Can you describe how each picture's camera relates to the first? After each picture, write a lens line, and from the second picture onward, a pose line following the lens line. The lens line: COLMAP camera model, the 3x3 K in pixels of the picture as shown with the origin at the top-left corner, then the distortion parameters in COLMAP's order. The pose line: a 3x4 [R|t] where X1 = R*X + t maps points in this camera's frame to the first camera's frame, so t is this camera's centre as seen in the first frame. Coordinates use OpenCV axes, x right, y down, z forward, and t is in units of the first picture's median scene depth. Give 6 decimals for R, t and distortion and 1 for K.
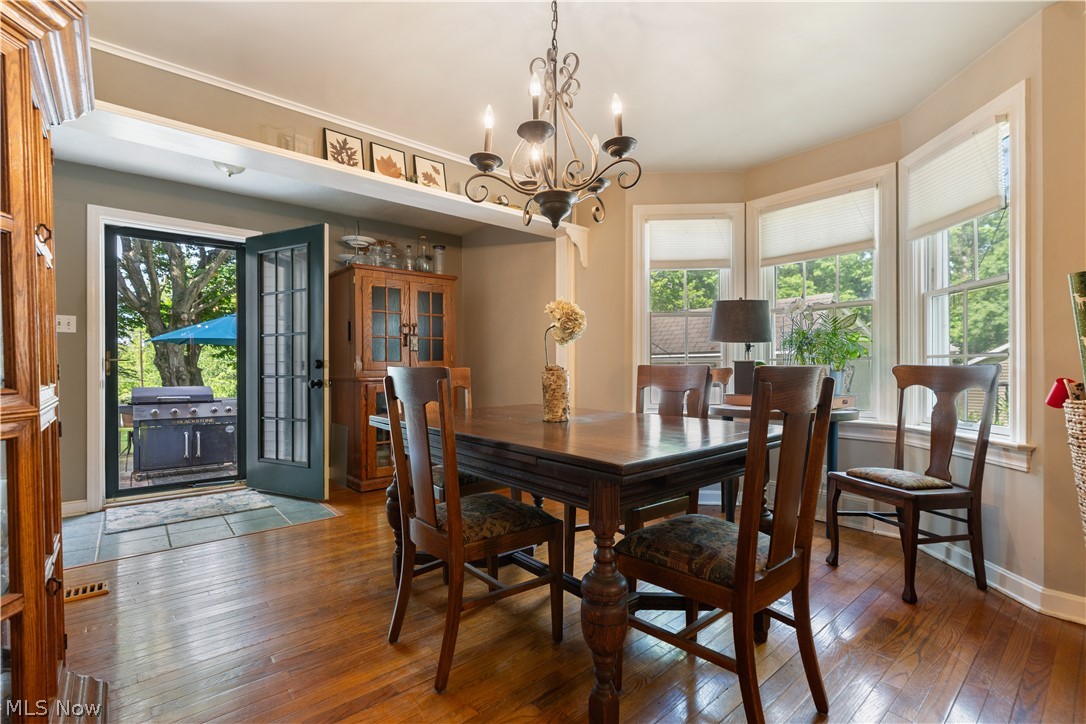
lens RADIAL K [[486.4, 0, 546.7], [0, 486.4, 367.4], [0, 0, 1]] dist [-0.006770, 0.001909]
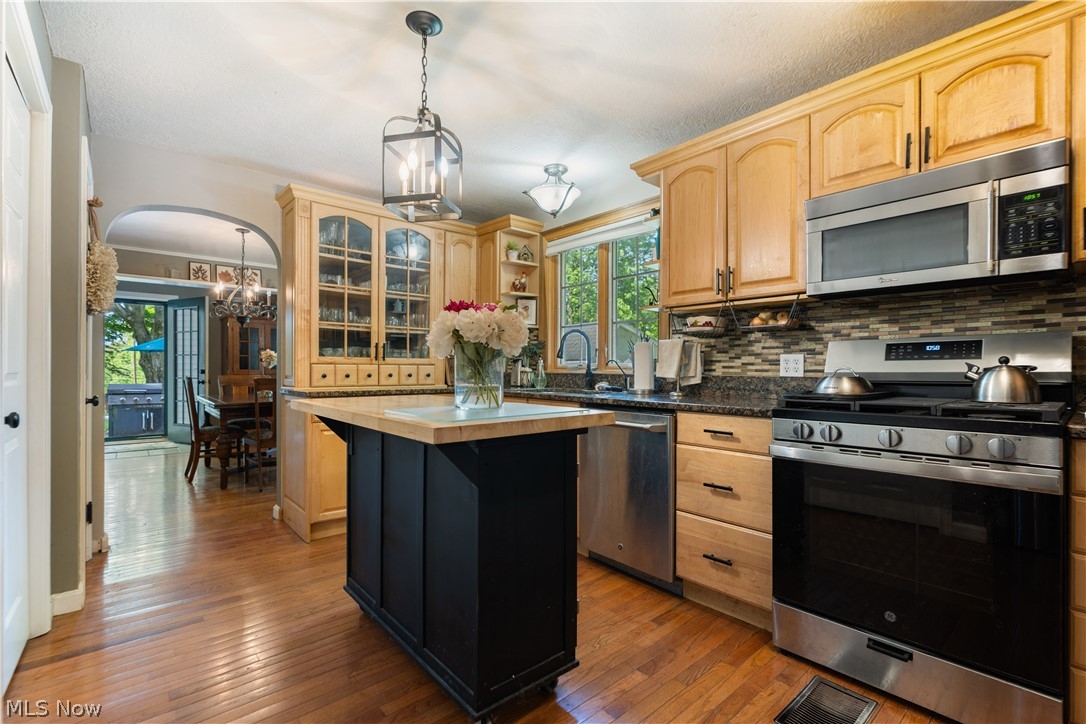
lens RADIAL K [[486.4, 0, 542.5], [0, 486.4, 369.4], [0, 0, 1]] dist [-0.006770, 0.001909]
pose [[0.999979, 0.006391, -0.000968, 0.793109], [-0.006387, 0.999973, 0.003705, -0.028633], [0.000992, -0.003699, 0.999993, -0.814635]]
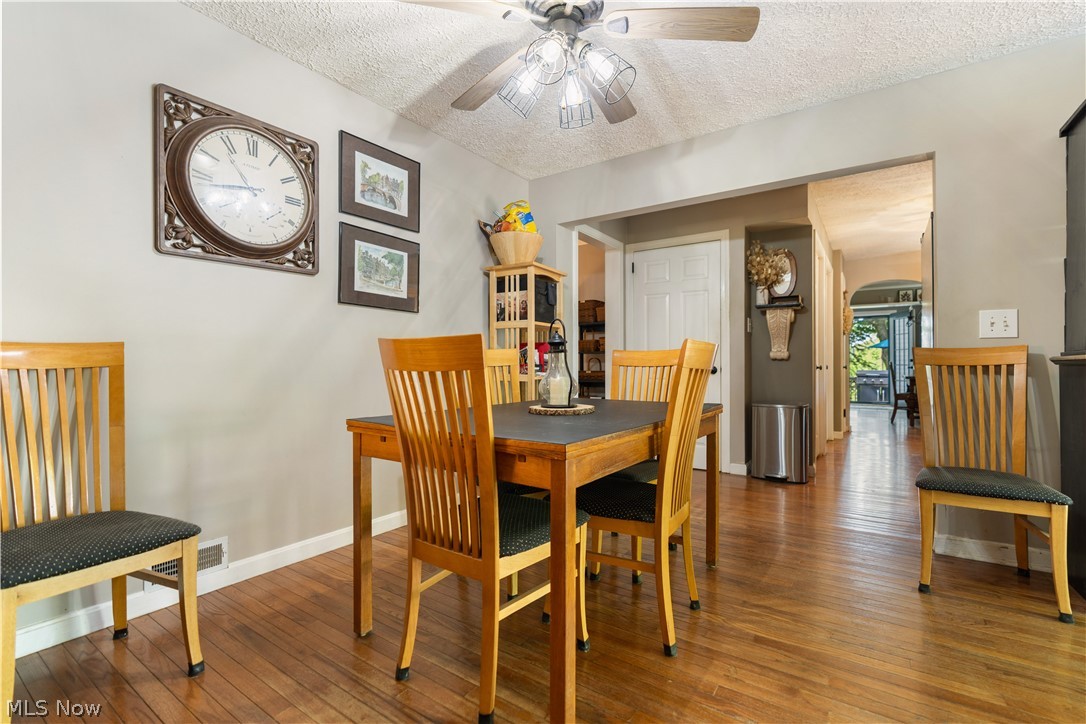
lens RADIAL K [[486.4, 0, 541.6], [0, 486.4, 364.6], [0, 0, 1]] dist [-0.006770, 0.001909]
pose [[0.251994, 0.001506, -0.967728, 1.588931], [0.006362, 0.999975, 0.003212, -0.002428], [0.967708, -0.006966, 0.251978, -1.648104]]
